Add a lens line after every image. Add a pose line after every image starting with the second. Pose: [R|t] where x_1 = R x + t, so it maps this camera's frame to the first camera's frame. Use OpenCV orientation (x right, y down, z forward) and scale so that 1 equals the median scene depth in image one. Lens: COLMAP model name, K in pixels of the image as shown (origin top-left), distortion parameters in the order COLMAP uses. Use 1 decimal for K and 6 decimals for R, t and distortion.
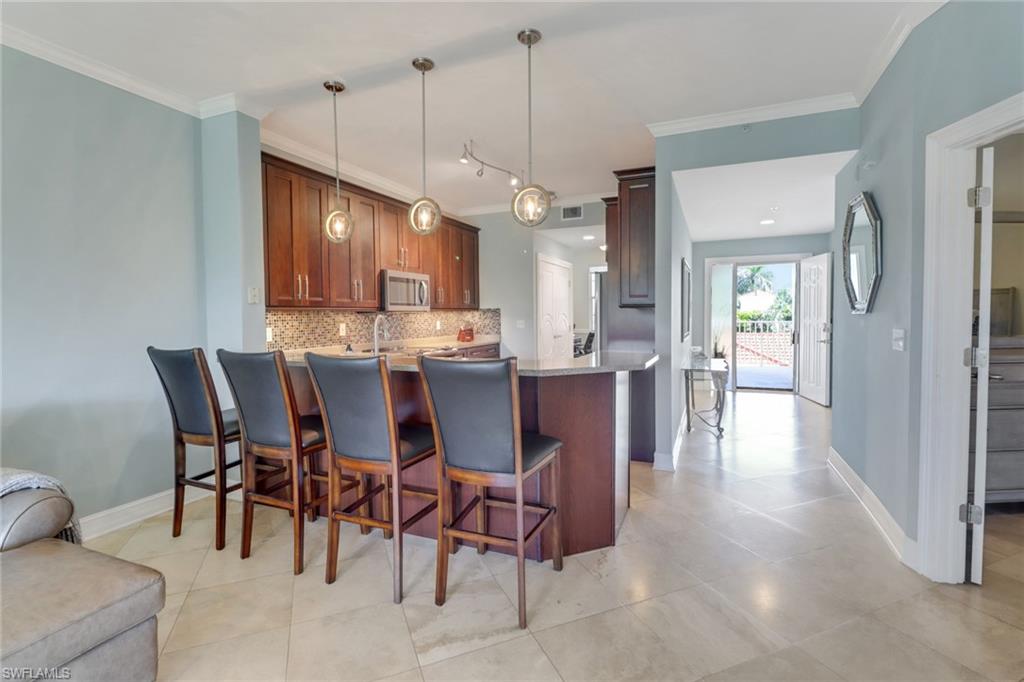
lens RADIAL K [[473.8, 0, 512.2], [0, 473.8, 329.1], [0, 0, 1]] dist [0.000931, -0.000555]
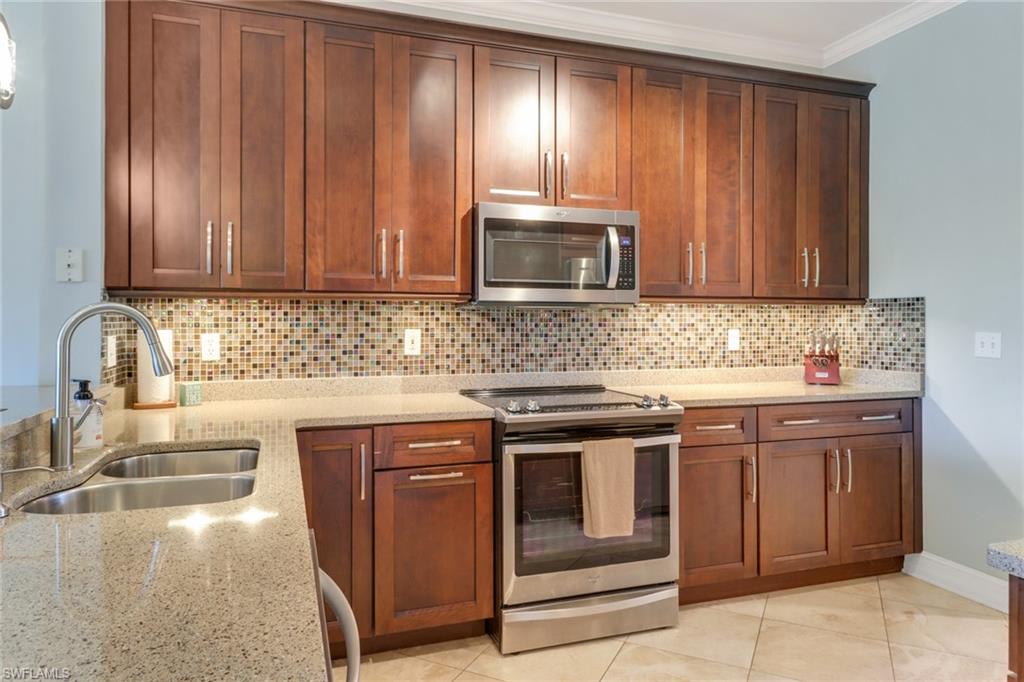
lens RADIAL K [[778.7, 0, 512.4], [0, 778.7, 306.9], [0, 0, 1]] dist [0.001005, -0.001119]
pose [[0.697955, 0.006397, -0.716113, 0.248887], [-0.033936, 0.999132, -0.024150, -0.017803], [0.715337, 0.041158, 0.697566, 0.540126]]
